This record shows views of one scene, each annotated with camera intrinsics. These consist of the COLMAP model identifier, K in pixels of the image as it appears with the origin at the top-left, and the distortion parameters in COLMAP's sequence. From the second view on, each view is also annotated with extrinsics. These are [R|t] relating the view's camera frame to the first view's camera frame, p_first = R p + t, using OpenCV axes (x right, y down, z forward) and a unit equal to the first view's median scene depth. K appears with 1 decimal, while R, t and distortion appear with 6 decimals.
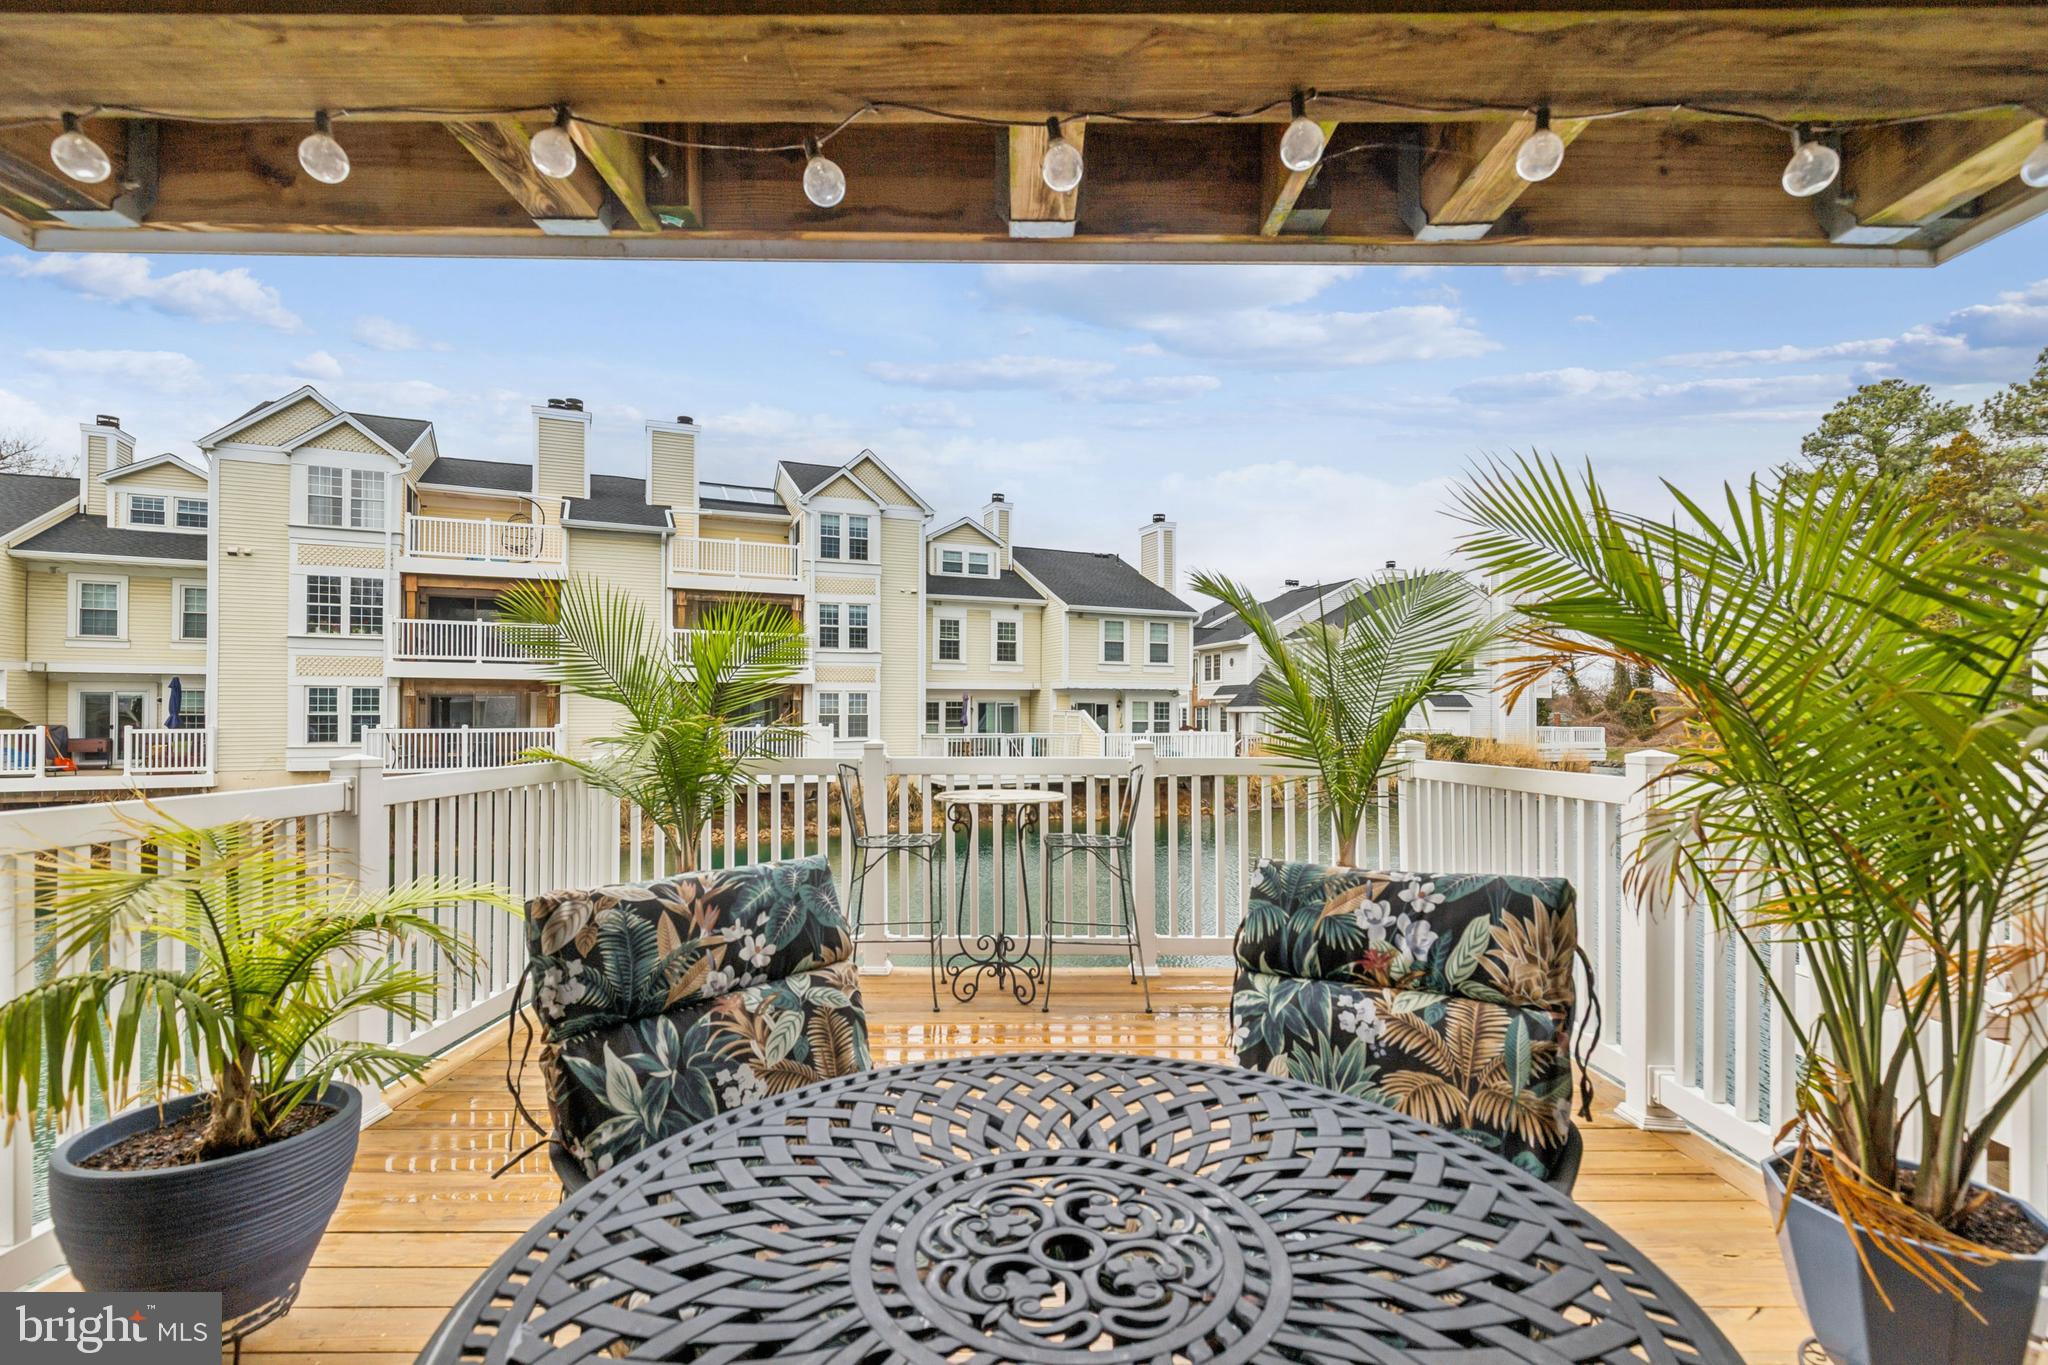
lens RADIAL K [[928.7, 0, 1020.9], [0, 928.7, 707.4], [0, 0, 1]] dist [0.008201, -0.000357]
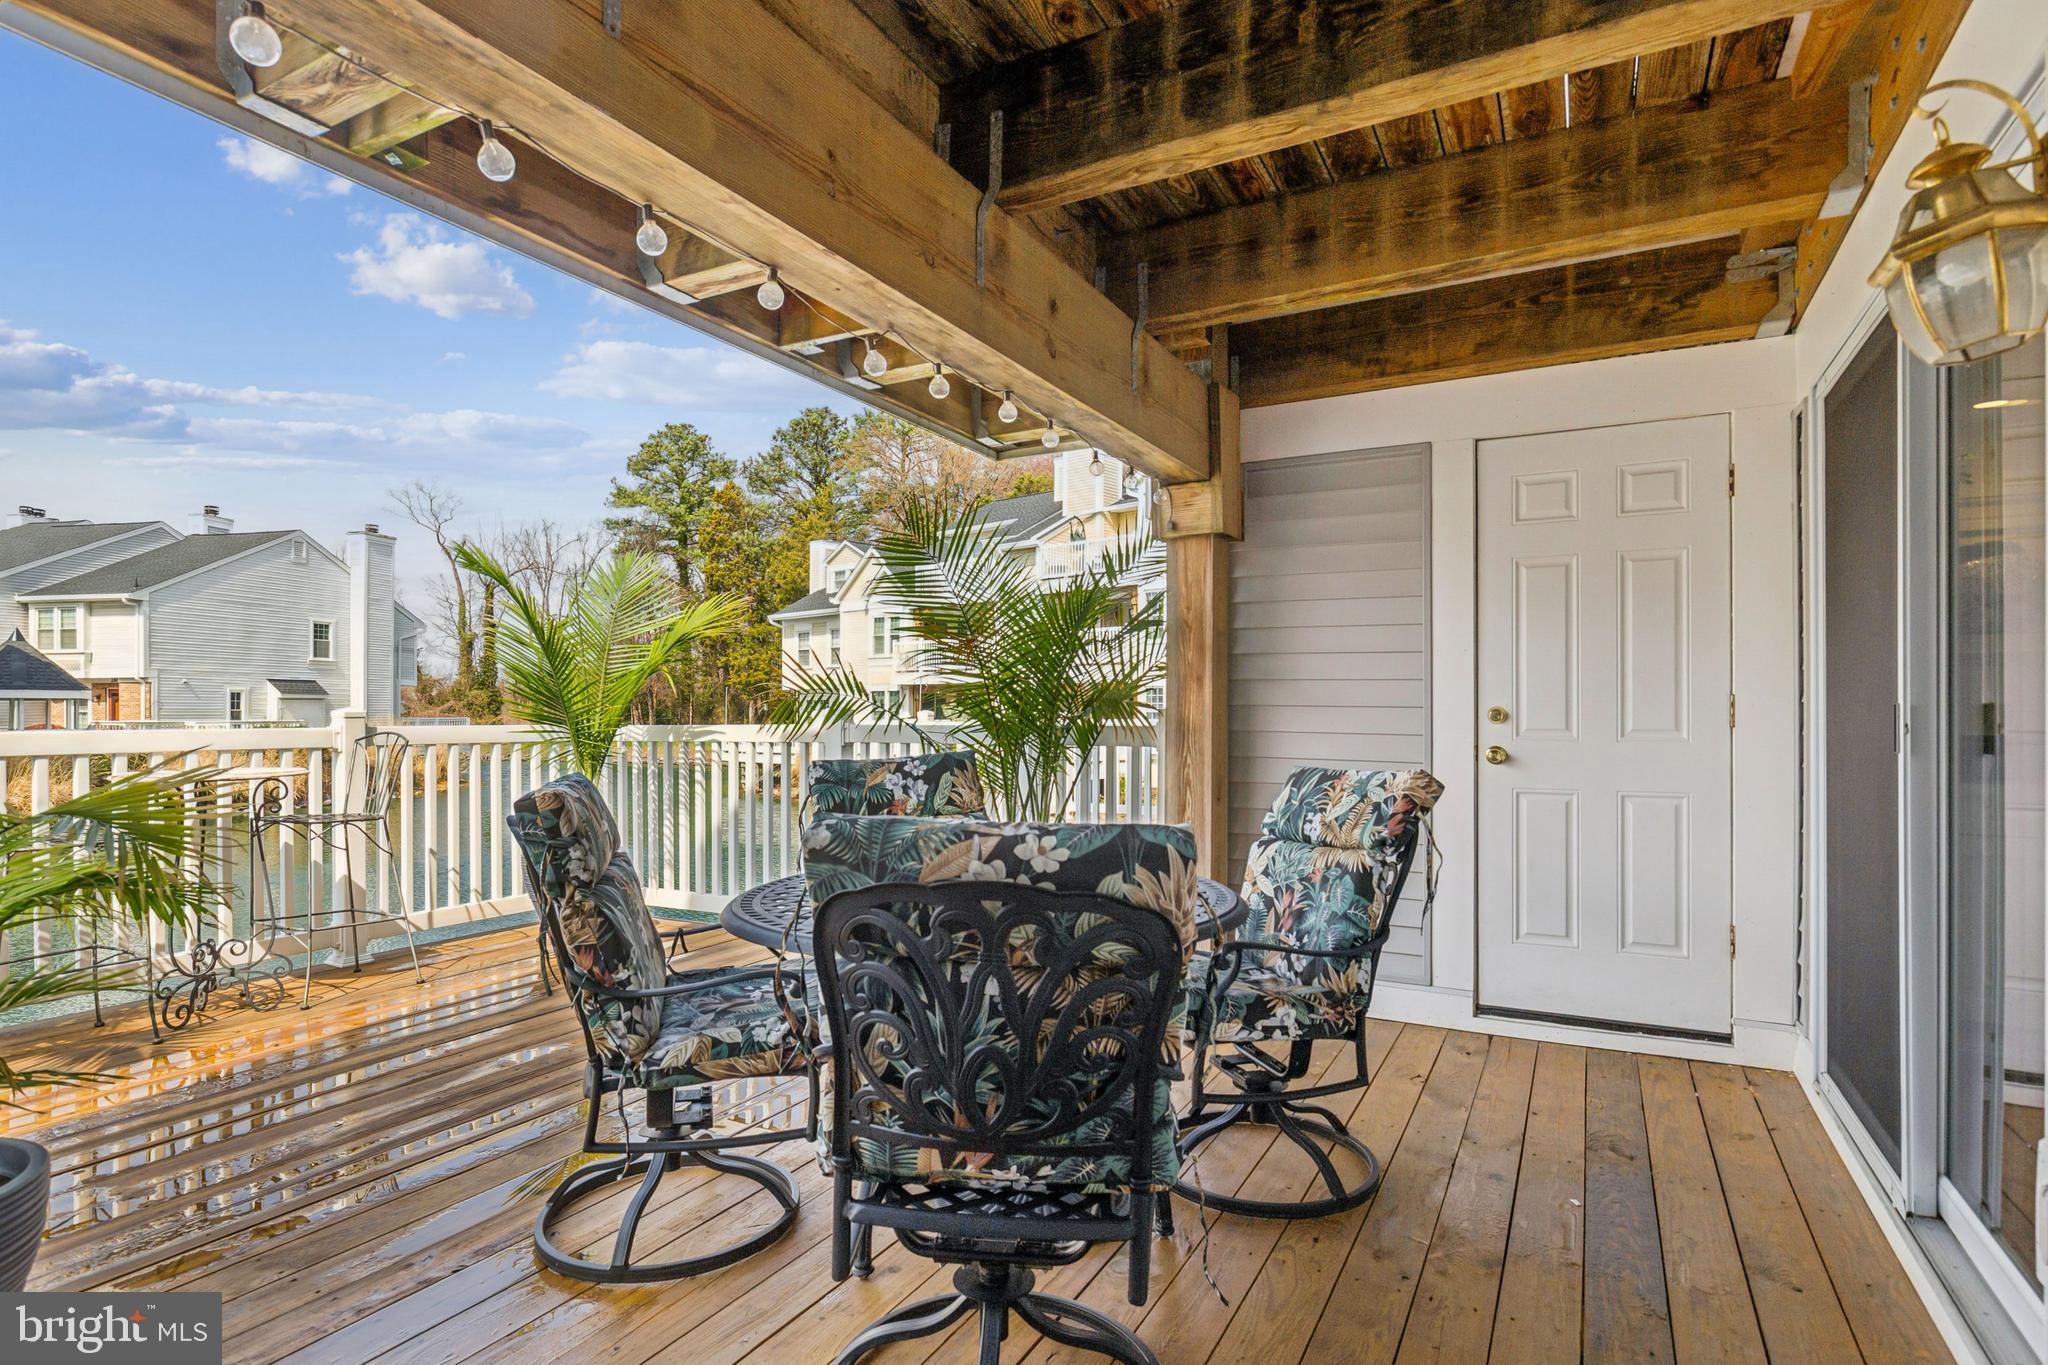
lens RADIAL K [[1035.5, 0, 1014.3], [0, 1035.5, 711.6], [0, 0, 1]] dist [-0.002871, -0.000744]
pose [[0.479053, -0.004071, 0.877777, -0.074770], [-0.007076, 0.999939, 0.008500, 0.004233], [-0.877758, -0.010283, 0.478995, -0.009140]]
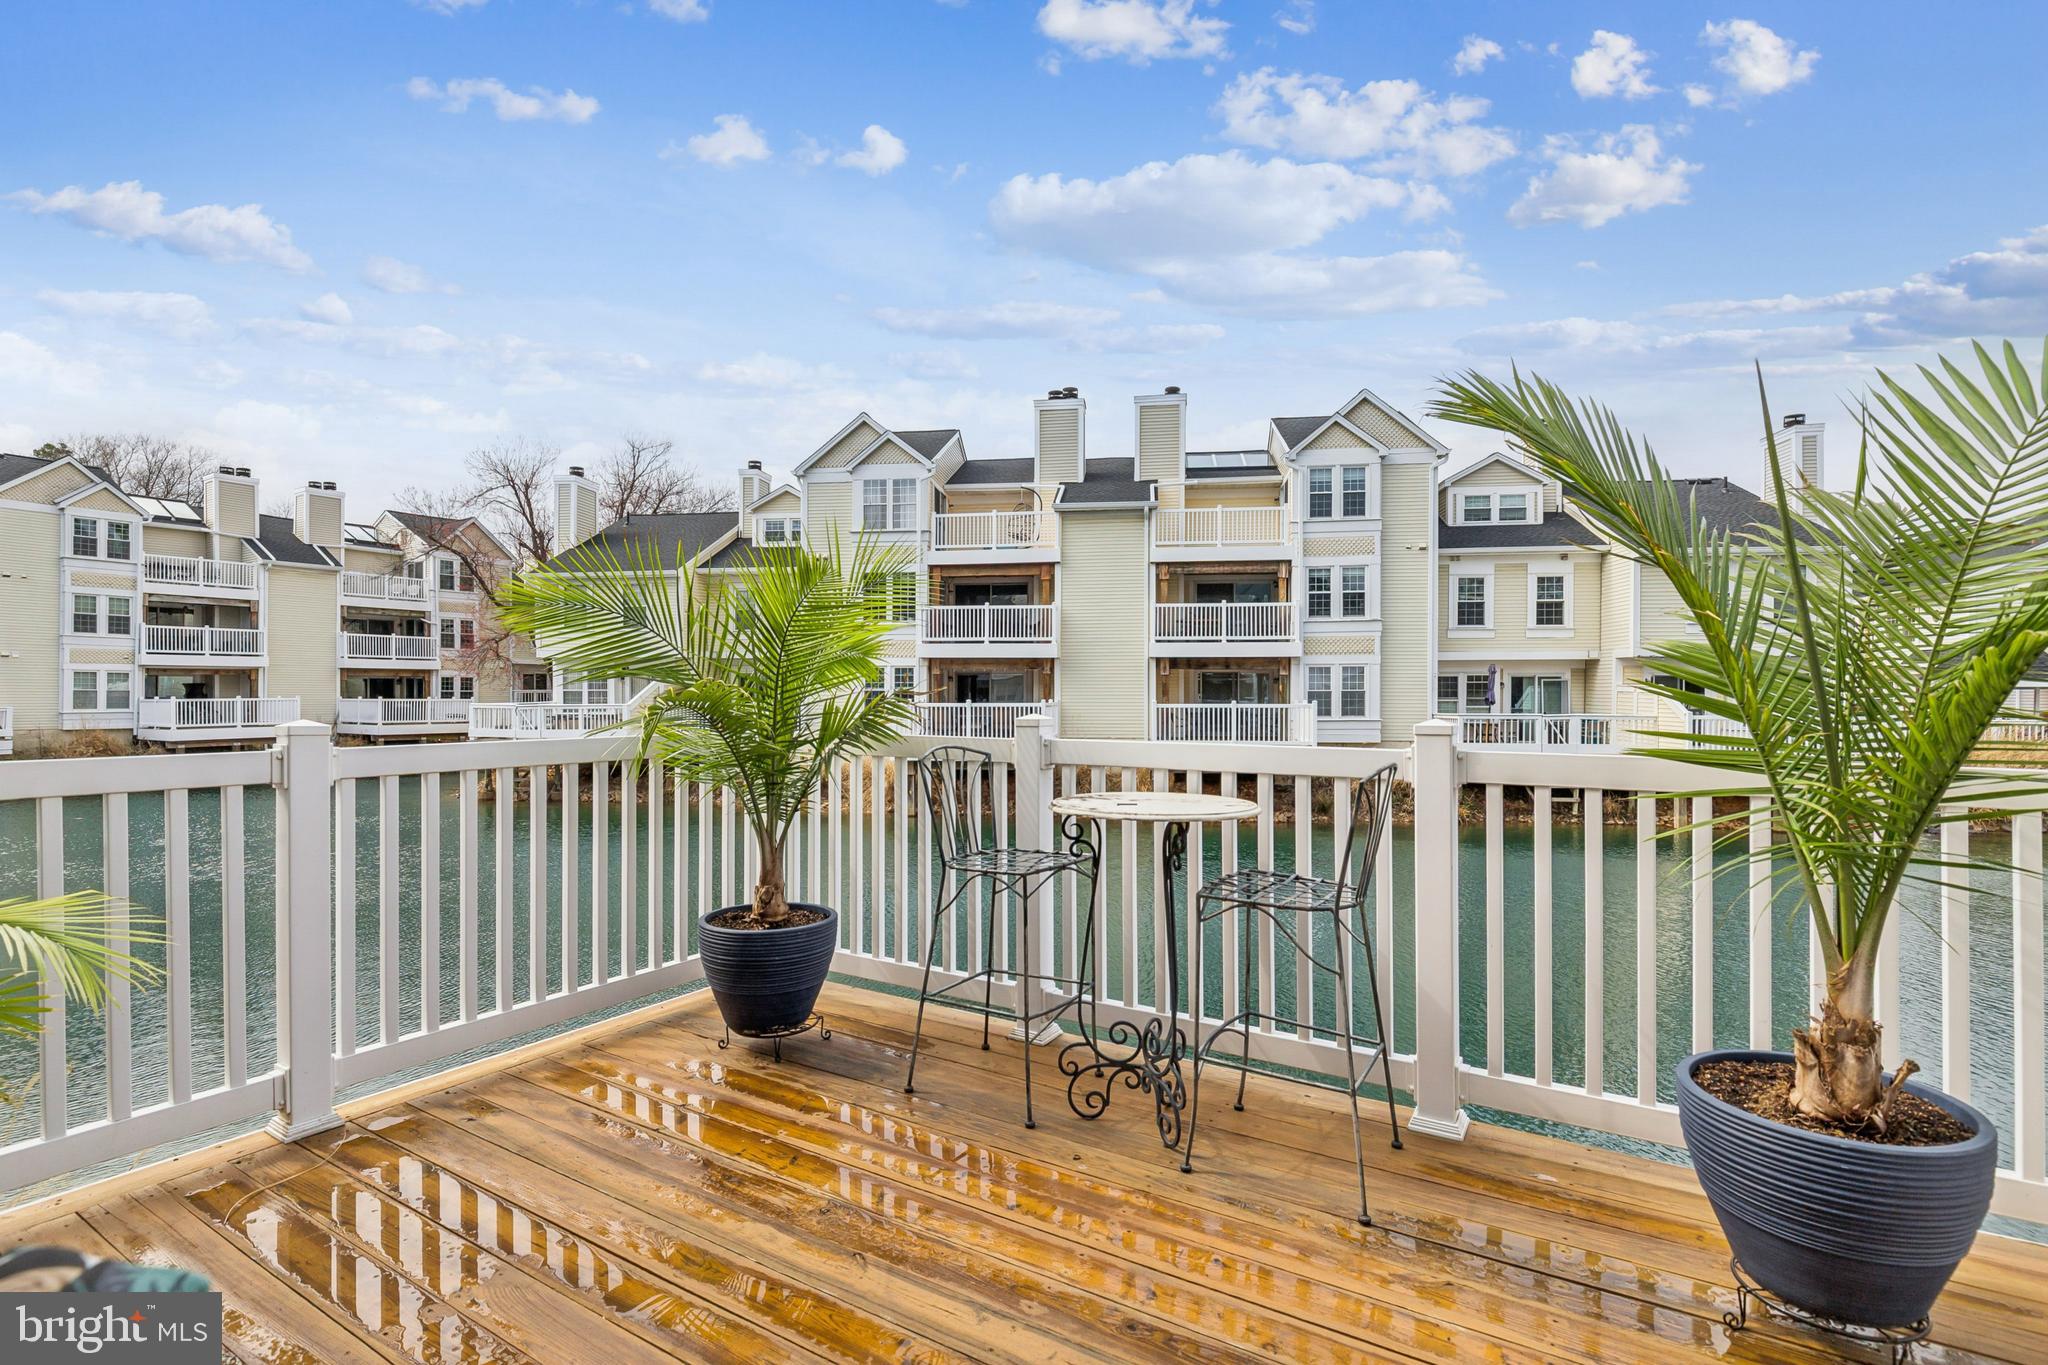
lens RADIAL K [[953.7, 0, 1009.9], [0, 953.7, 695.2], [0, 0, 1]] dist [0.001649, -0.002414]
pose [[0.847674, 0.002885, -0.530510, 0.030161], [0.002562, 0.999951, 0.009530, 0.002585], [0.530512, -0.009438, 0.847625, 0.055607]]
